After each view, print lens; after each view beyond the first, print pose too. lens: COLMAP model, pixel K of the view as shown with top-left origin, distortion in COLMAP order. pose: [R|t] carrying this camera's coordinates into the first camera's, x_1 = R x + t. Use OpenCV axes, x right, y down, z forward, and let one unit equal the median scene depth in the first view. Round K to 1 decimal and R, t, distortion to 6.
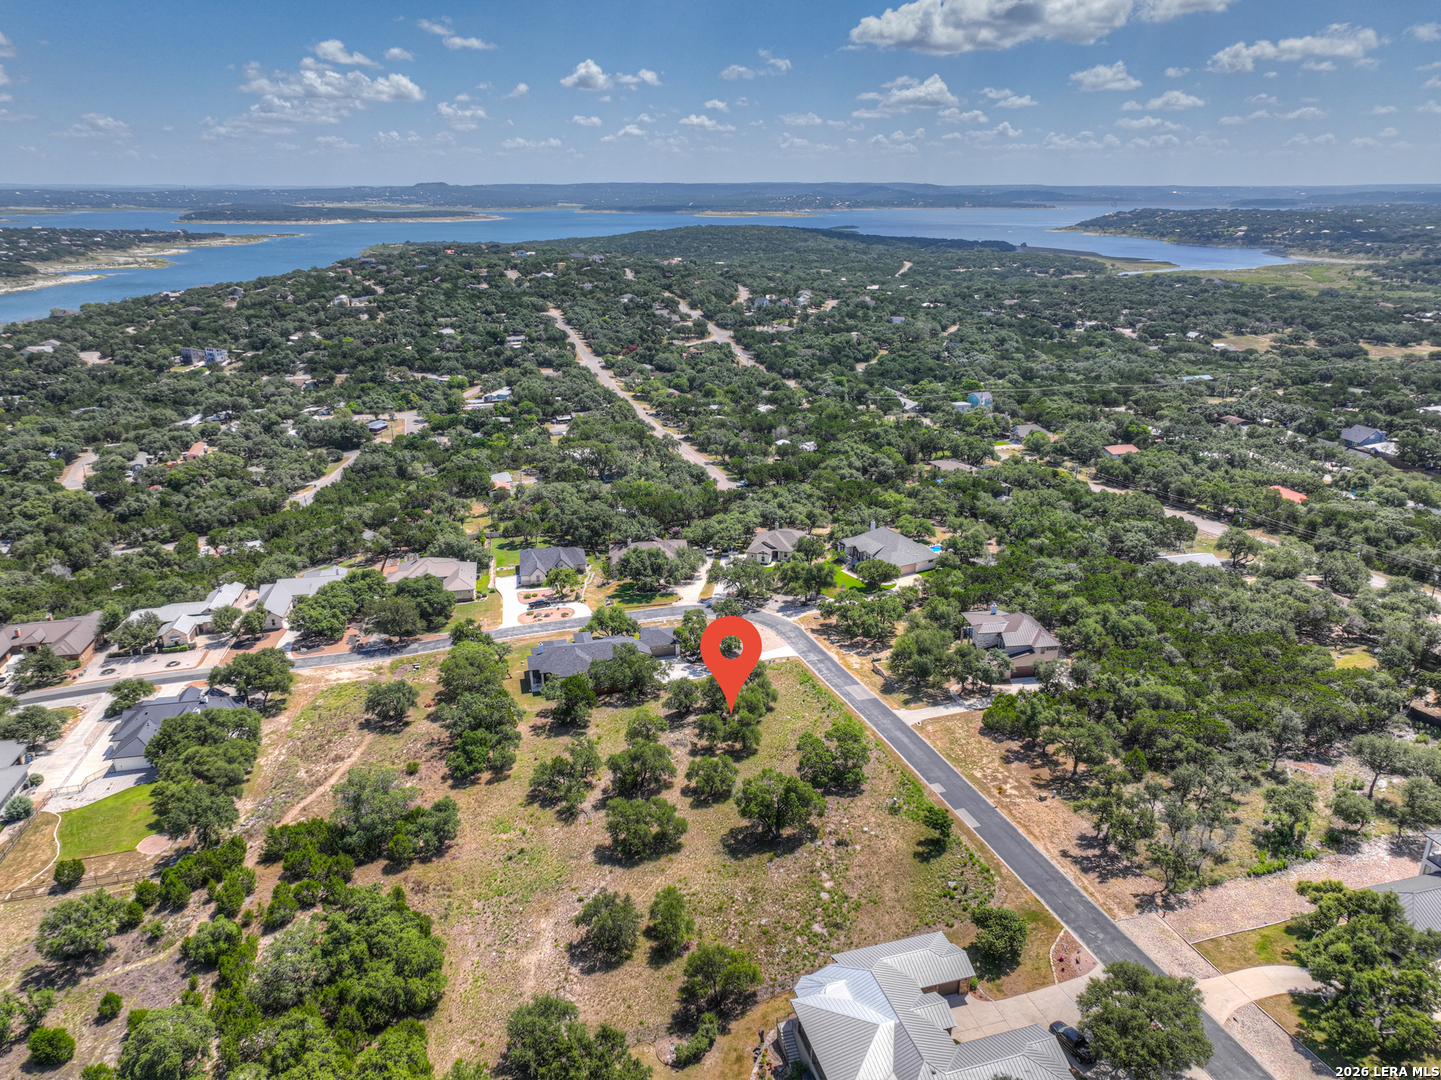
lens RADIAL K [[1010.6, 0, 720.5], [0, 1010.6, 540.0], [0, 0, 1]] dist [-0.006262, 0.024704]
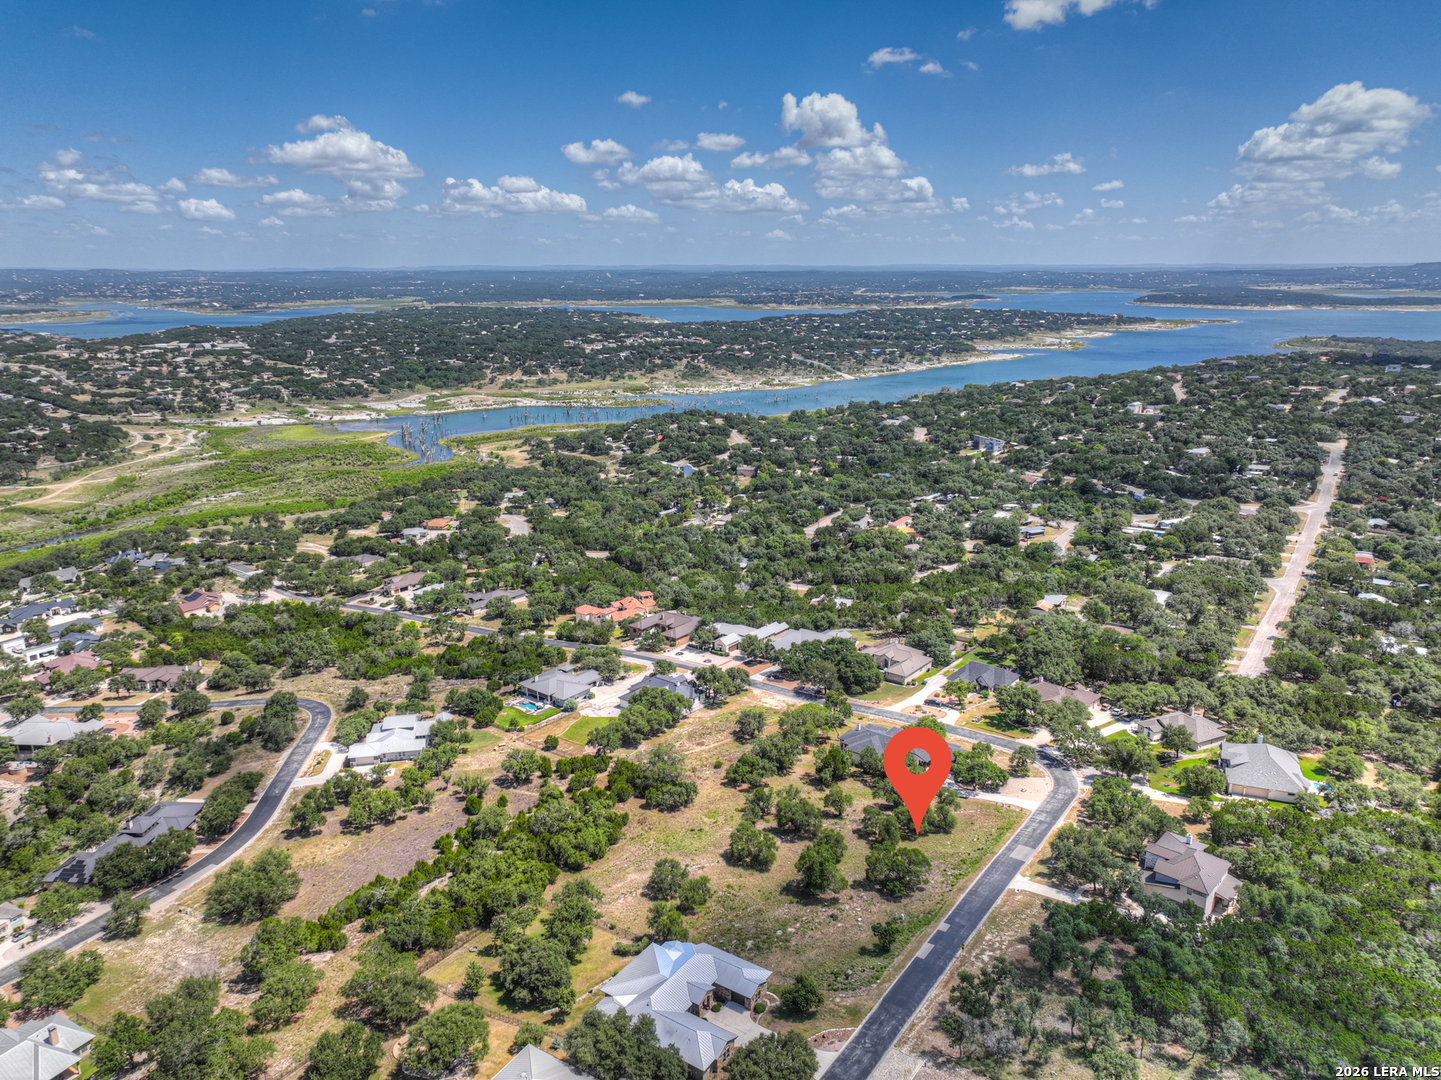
lens RADIAL K [[1010.6, 0, 720.5], [0, 1010.6, 540.0], [0, 0, 1]] dist [-0.006262, 0.024704]
pose [[0.642556, 0.200784, -0.739464, 0.588209], [-0.251765, 0.966800, 0.043741, -0.131606], [0.723696, 0.158065, 0.671773, -0.057936]]
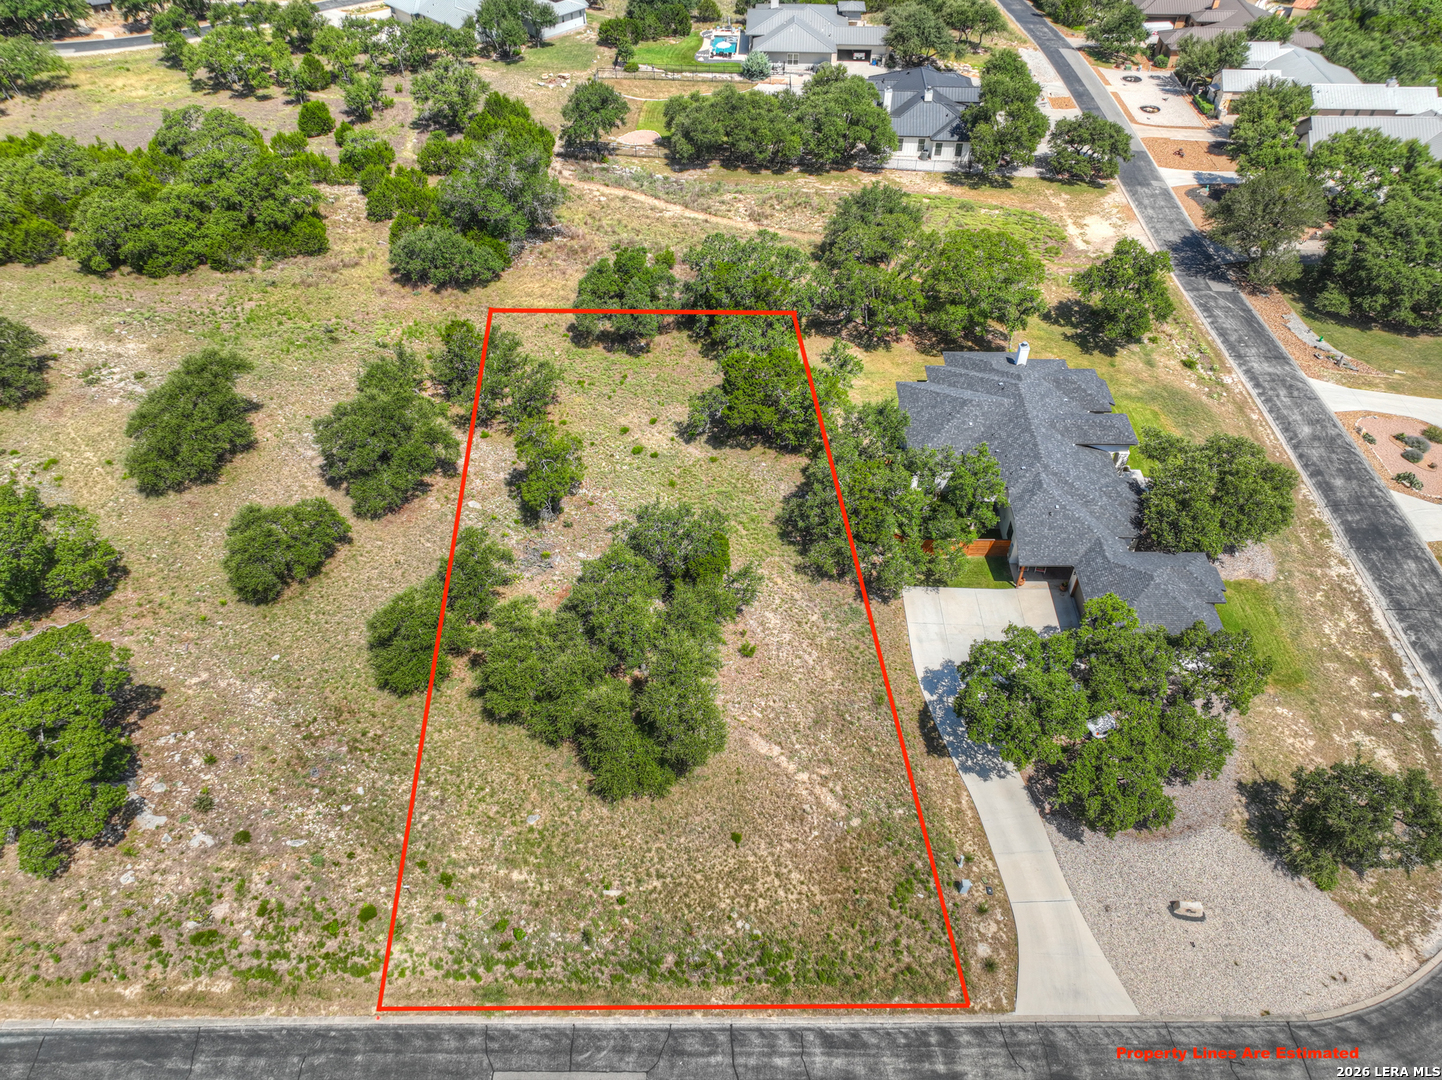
lens RADIAL K [[1014.3, 0, 721.8], [0, 1014.3, 538.3], [0, 0, 1]] dist [-0.006780, 0.026745]
pose [[-0.245310, 0.688867, -0.682118, 0.168171], [-0.326243, 0.603918, 0.727220, -0.098098], [0.912901, 0.400931, 0.076591, 0.818091]]
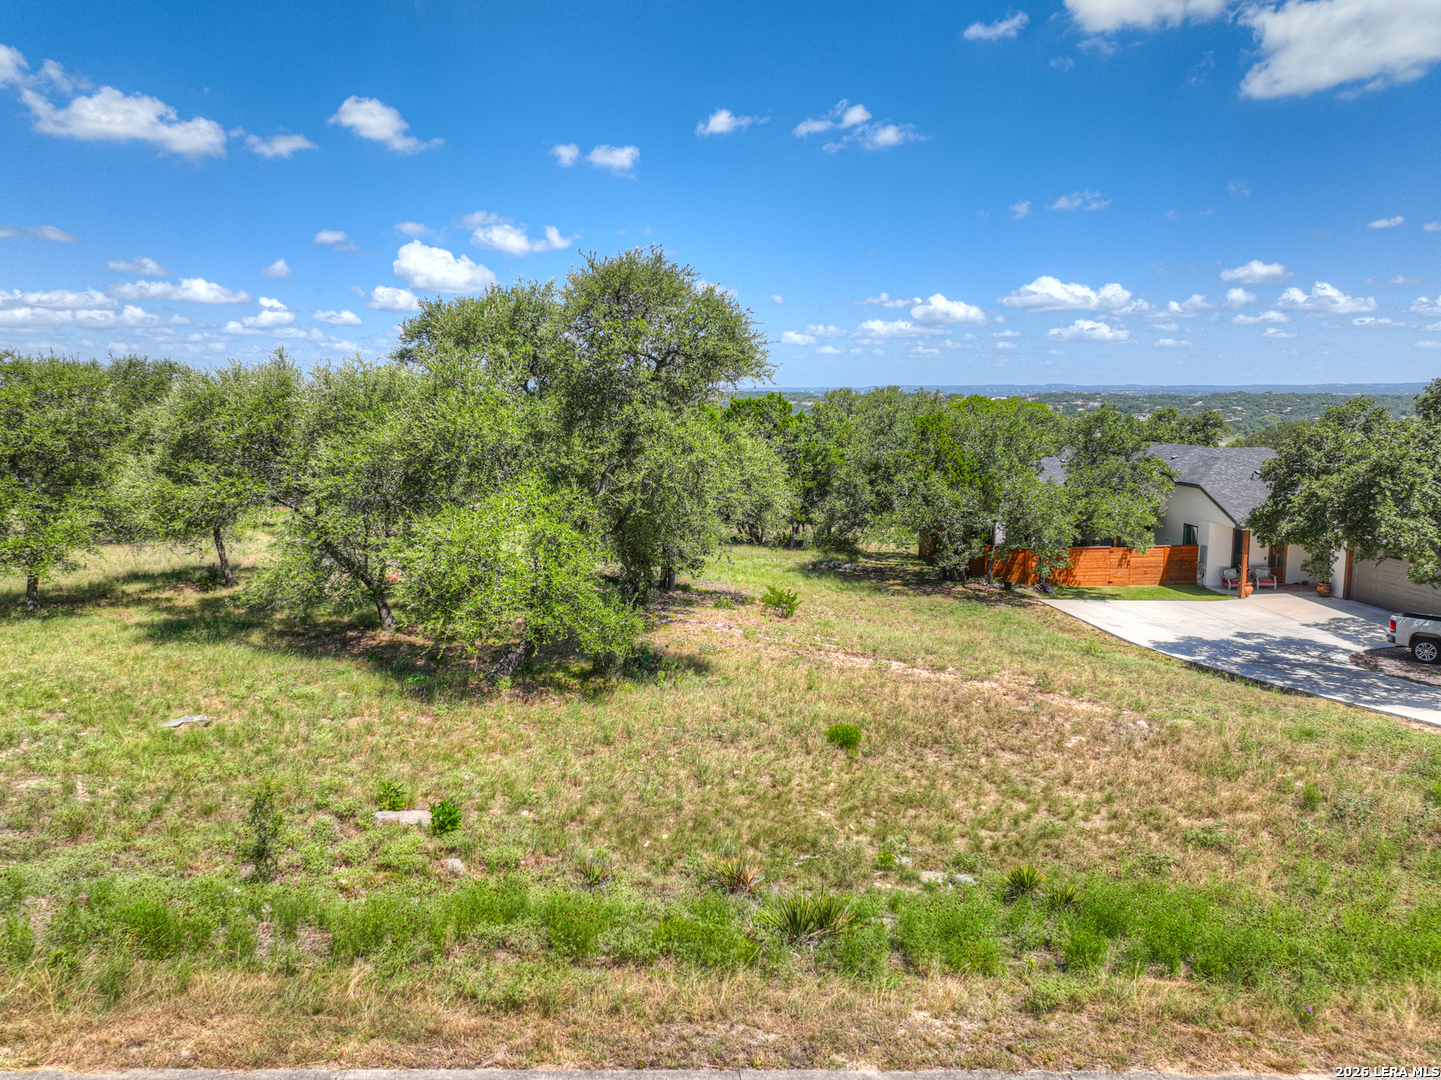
lens RADIAL K [[1013.6, 0, 721.3], [0, 1013.6, 538.3], [0, 0, 1]] dist [-0.006780, 0.026745]
pose [[-0.160624, 0.144586, -0.976368, 0.122628], [-0.323916, 0.926704, 0.190520, 0.103100], [0.932351, 0.346864, -0.102017, 0.864461]]
